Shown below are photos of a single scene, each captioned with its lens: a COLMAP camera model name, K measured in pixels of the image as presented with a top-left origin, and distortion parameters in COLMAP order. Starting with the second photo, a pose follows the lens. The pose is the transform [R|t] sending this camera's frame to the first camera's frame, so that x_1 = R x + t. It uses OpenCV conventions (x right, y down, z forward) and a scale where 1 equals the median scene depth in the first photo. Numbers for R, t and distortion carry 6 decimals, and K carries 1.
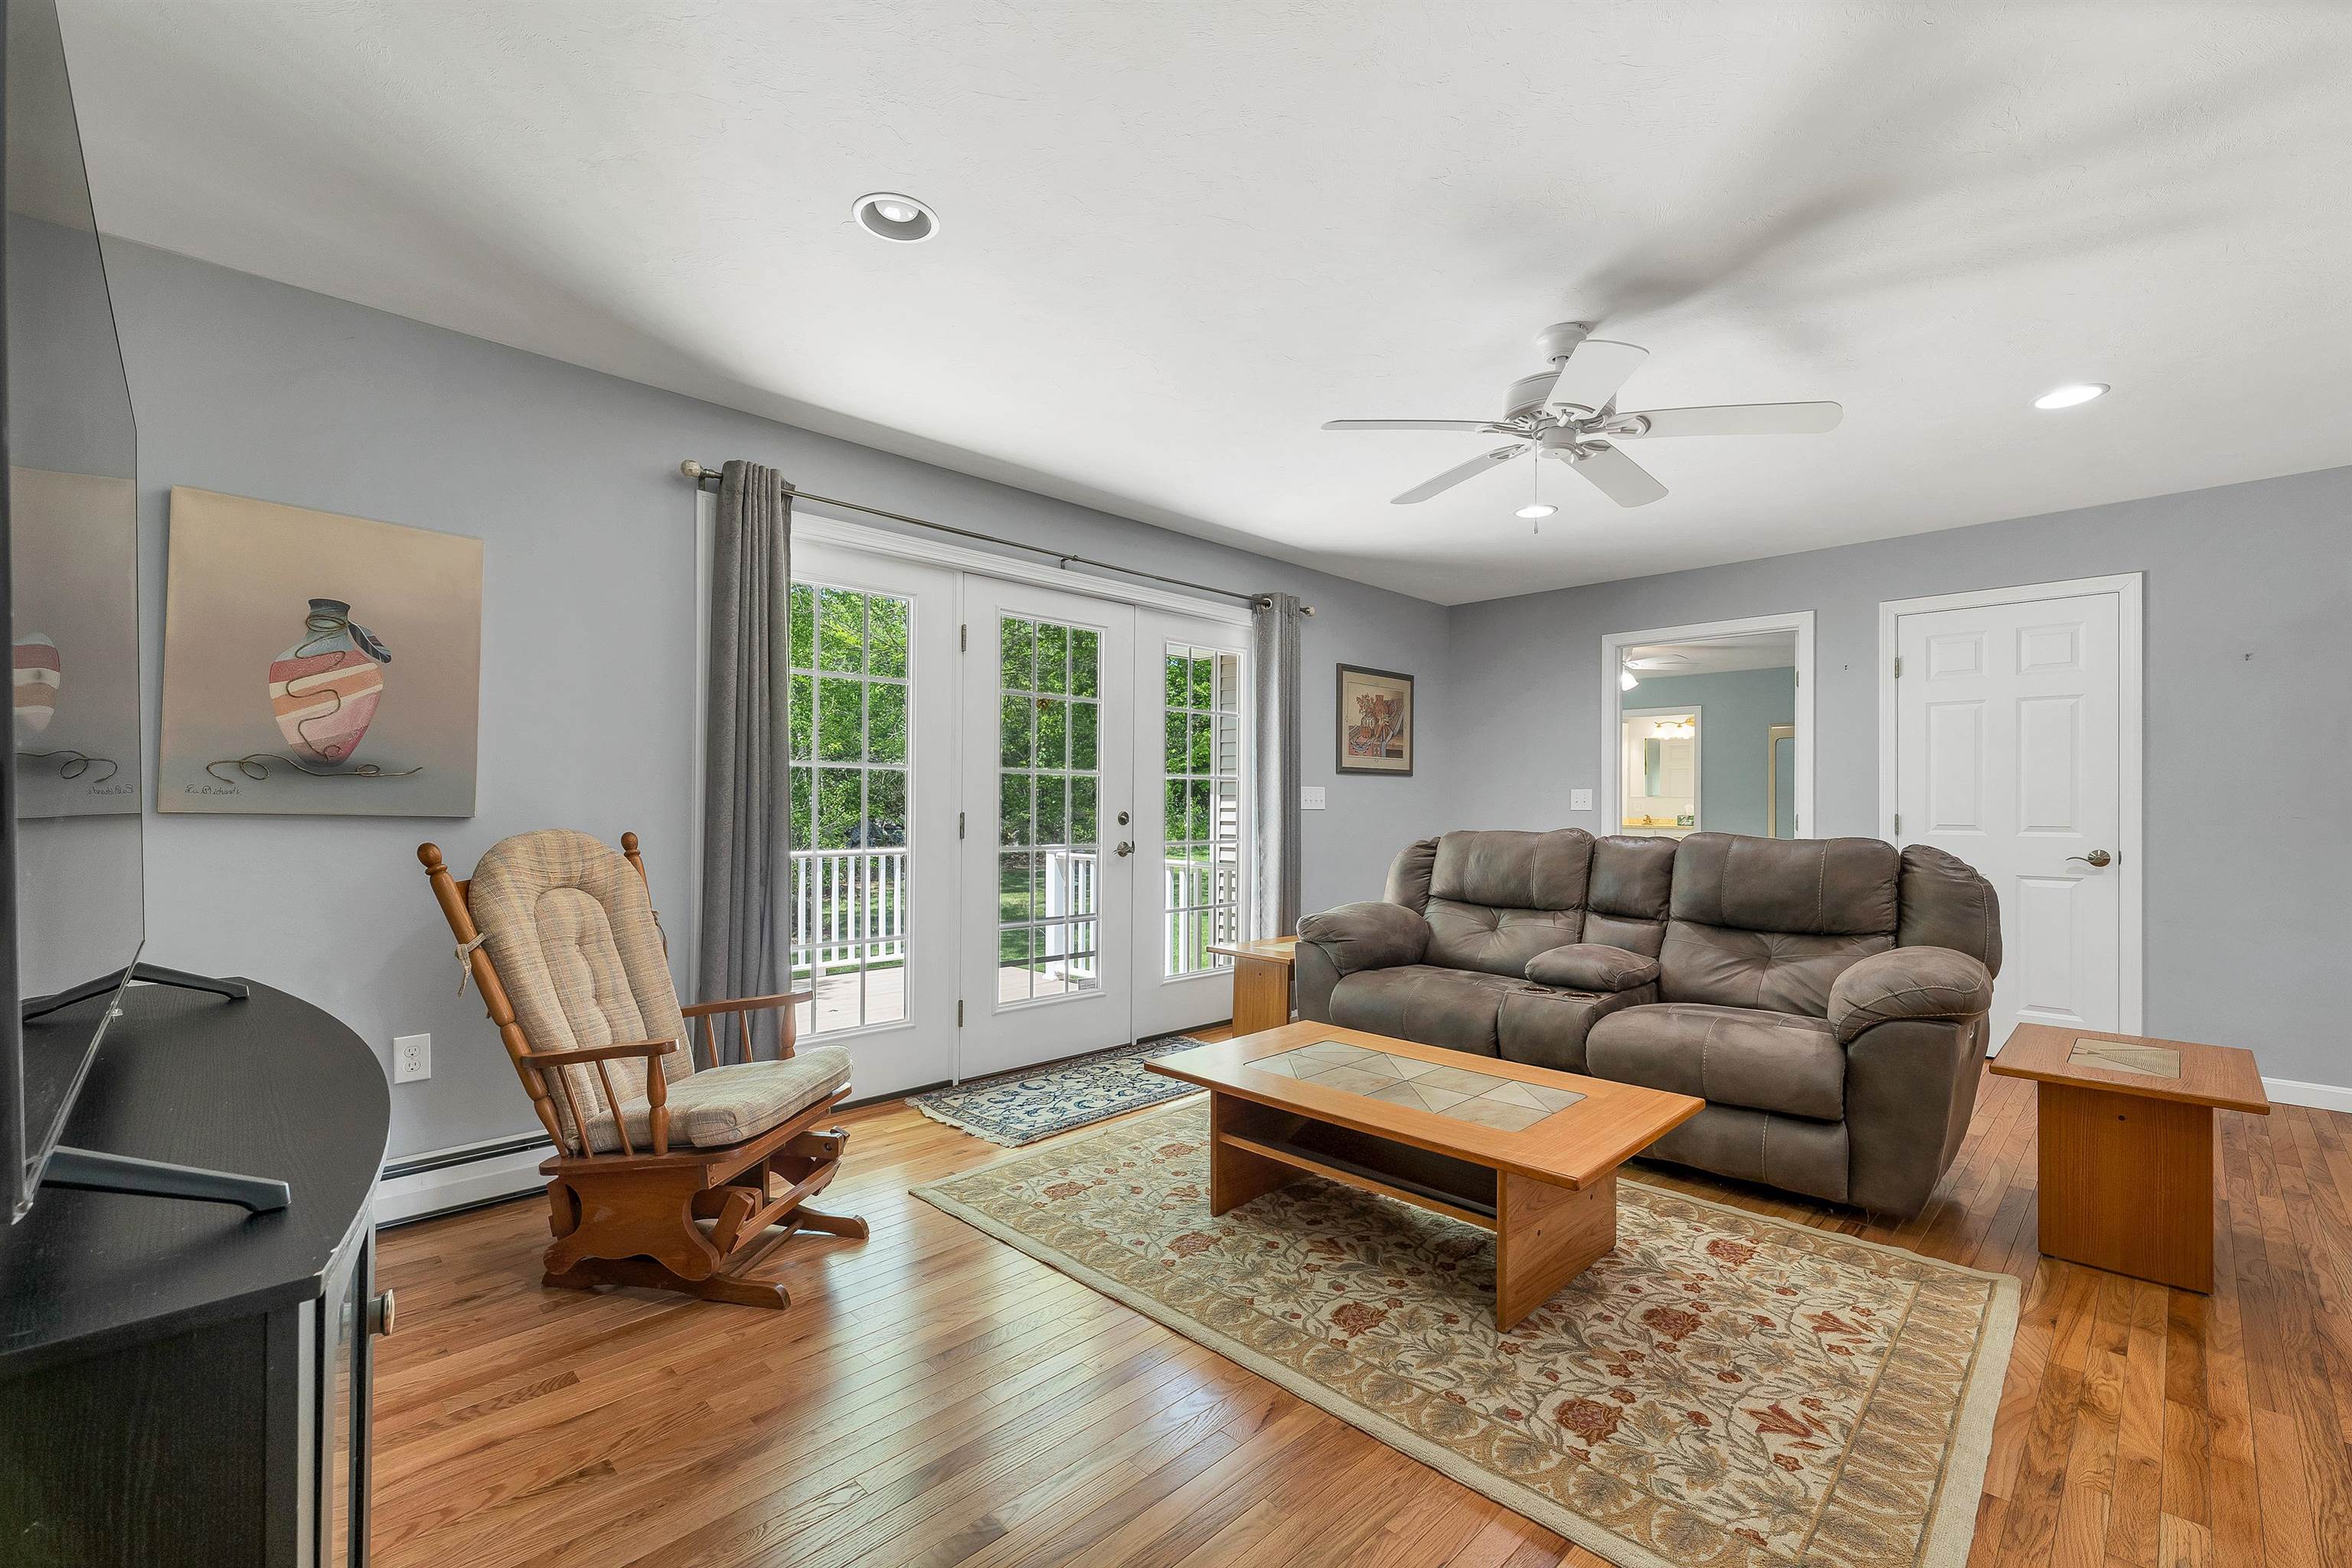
lens RADIAL K [[992.4, 0, 1178.9], [0, 992.4, 798.9], [0, 0, 1]] dist [0.000706, -0.000051]
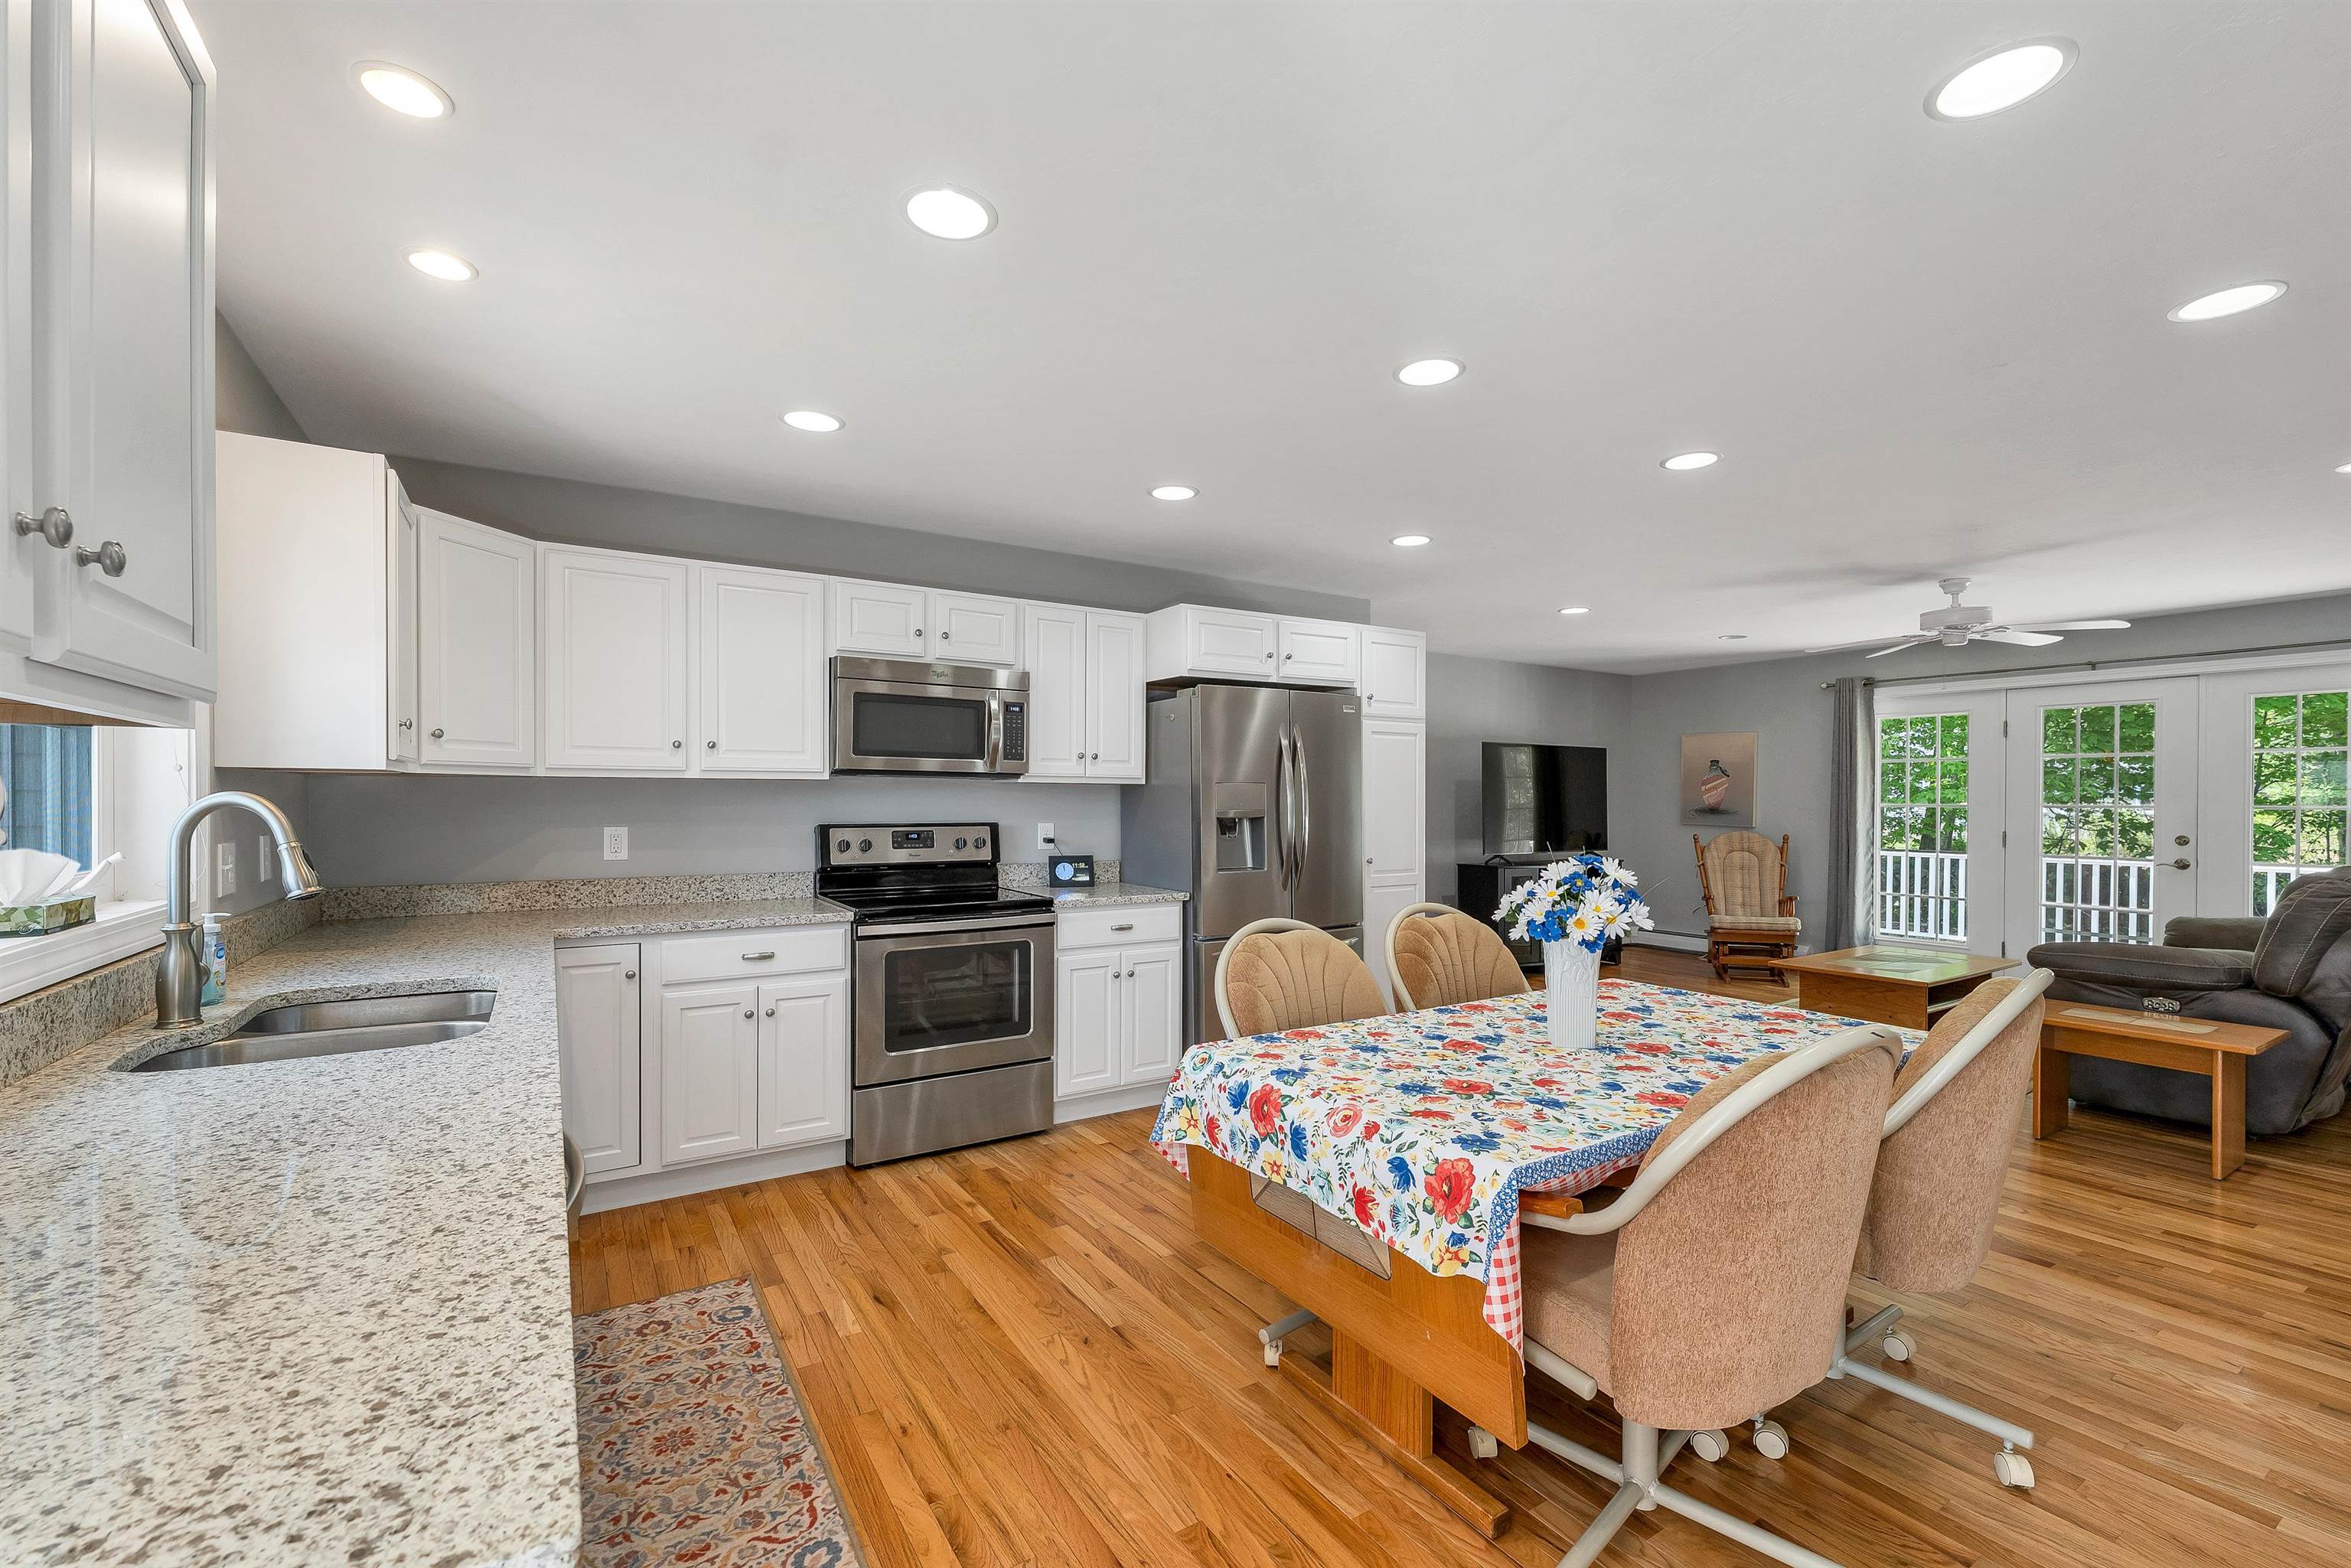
lens RADIAL K [[992.2, 0, 1179.9], [0, 992.2, 807.7], [0, 0, 1]] dist [0.000567, 0.000295]
pose [[-0.209029, 0.001635, -0.977908, 1.978809], [0.000818, 0.999999, 0.001497, -0.035740], [0.977909, -0.000487, -0.209030, -0.028932]]
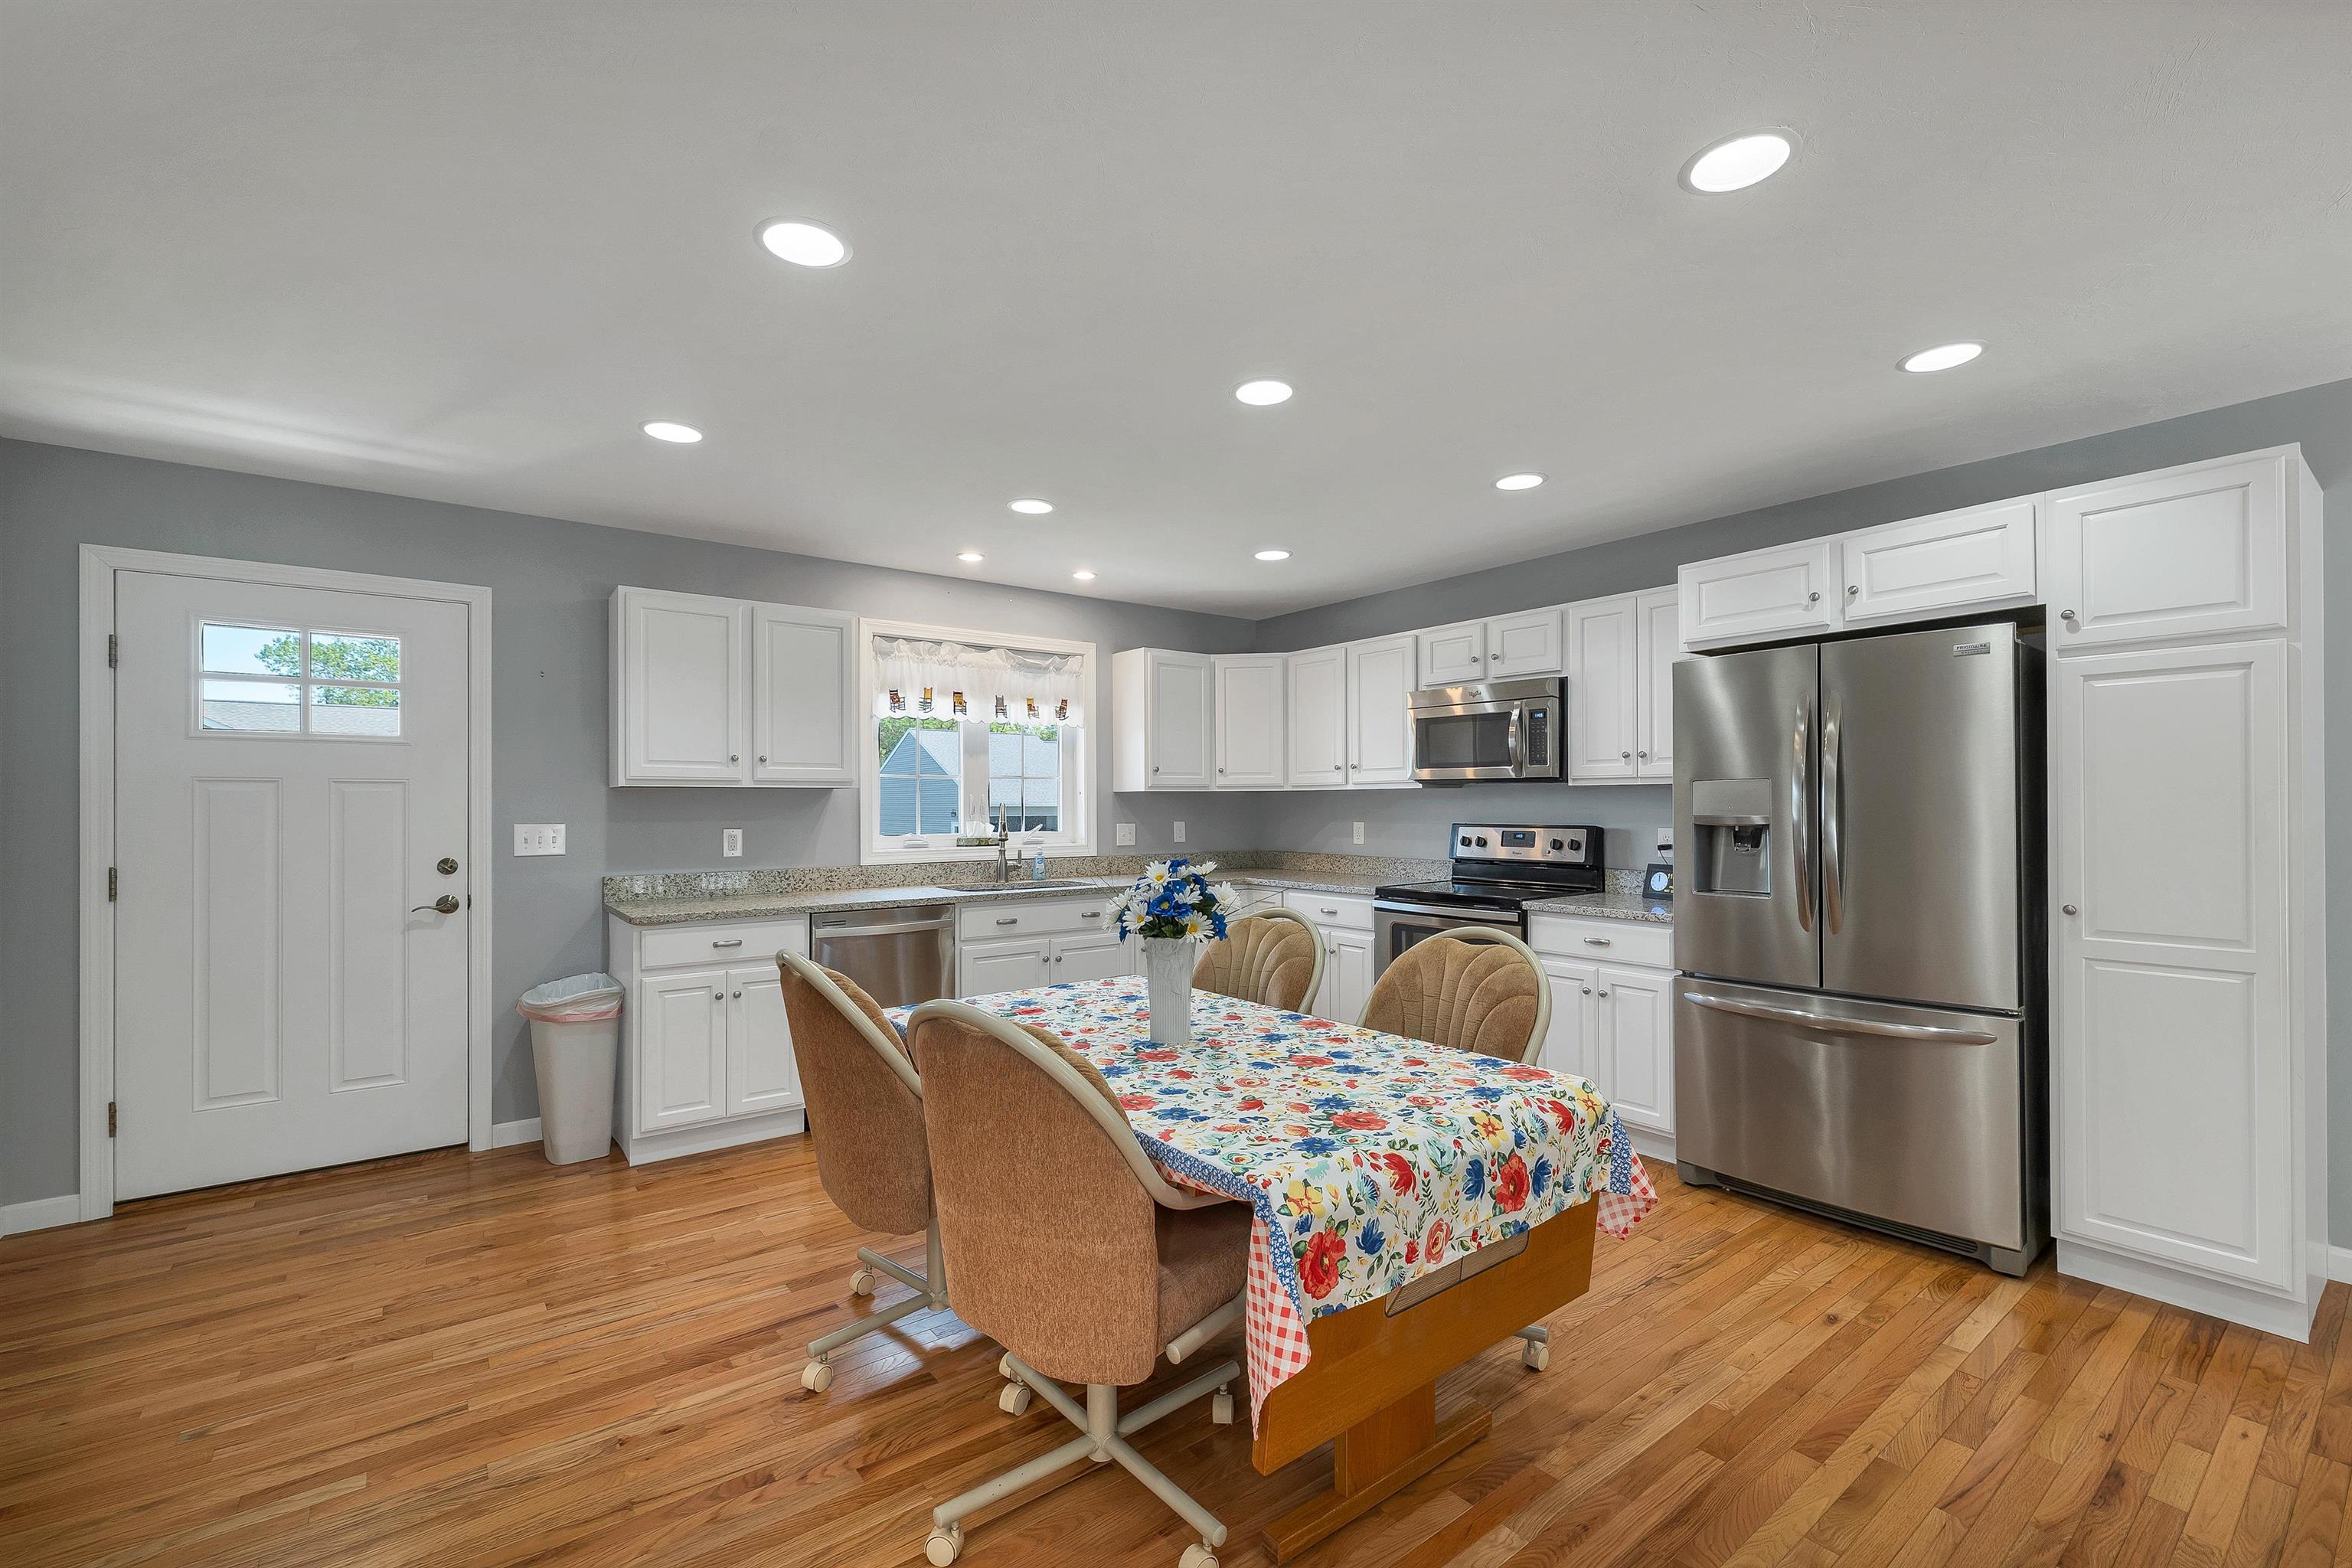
lens RADIAL K [[992.4, 0, 1178.9], [0, 992.4, 798.9], [0, 0, 1]] dist [0.000706, -0.000051]
pose [[-0.991954, -0.000979, 0.126592, 1.165475], [-0.002244, 0.999949, -0.009849, -0.035592], [-0.126576, -0.010054, -0.991906, 0.784454]]
